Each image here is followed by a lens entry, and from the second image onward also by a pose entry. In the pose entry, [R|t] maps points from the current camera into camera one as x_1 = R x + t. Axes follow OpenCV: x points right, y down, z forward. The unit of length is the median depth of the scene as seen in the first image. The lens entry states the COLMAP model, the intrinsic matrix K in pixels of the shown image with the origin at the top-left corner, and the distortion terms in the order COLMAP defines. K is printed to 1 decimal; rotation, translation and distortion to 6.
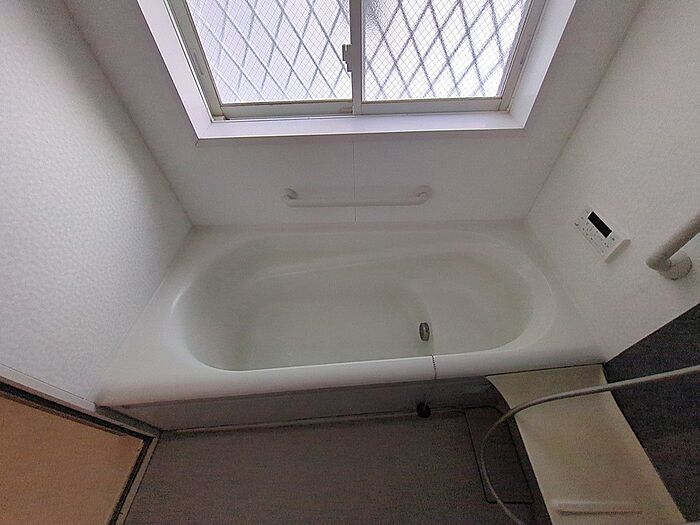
lens RADIAL K [[277.9, 0, 351.6], [0, 277.9, 263.4], [0, 0, 1]] dist [-0.009423, 0.001119]
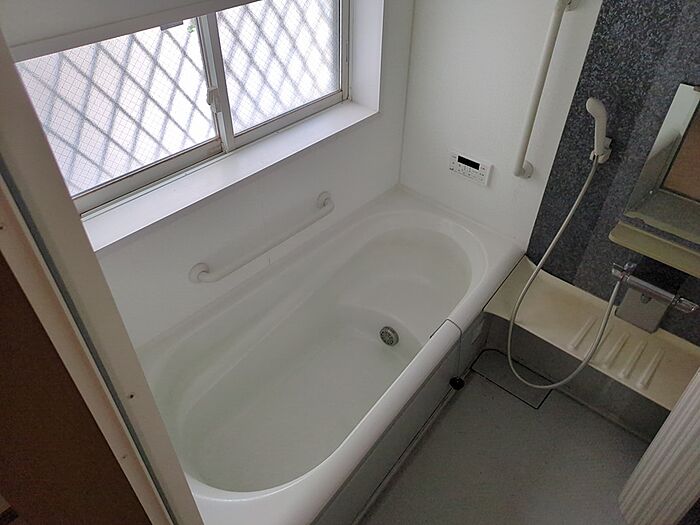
lens RADIAL K [[531.2, 0, 350.1], [0, 531.2, 261.2], [0, 0, 1]] dist [0.024203, -0.024805]
pose [[0.656606, -0.457827, 0.599386, -1.010677], [0.527910, 0.846549, 0.068310, -0.189381], [-0.538684, 0.271569, 0.797540, -0.475653]]
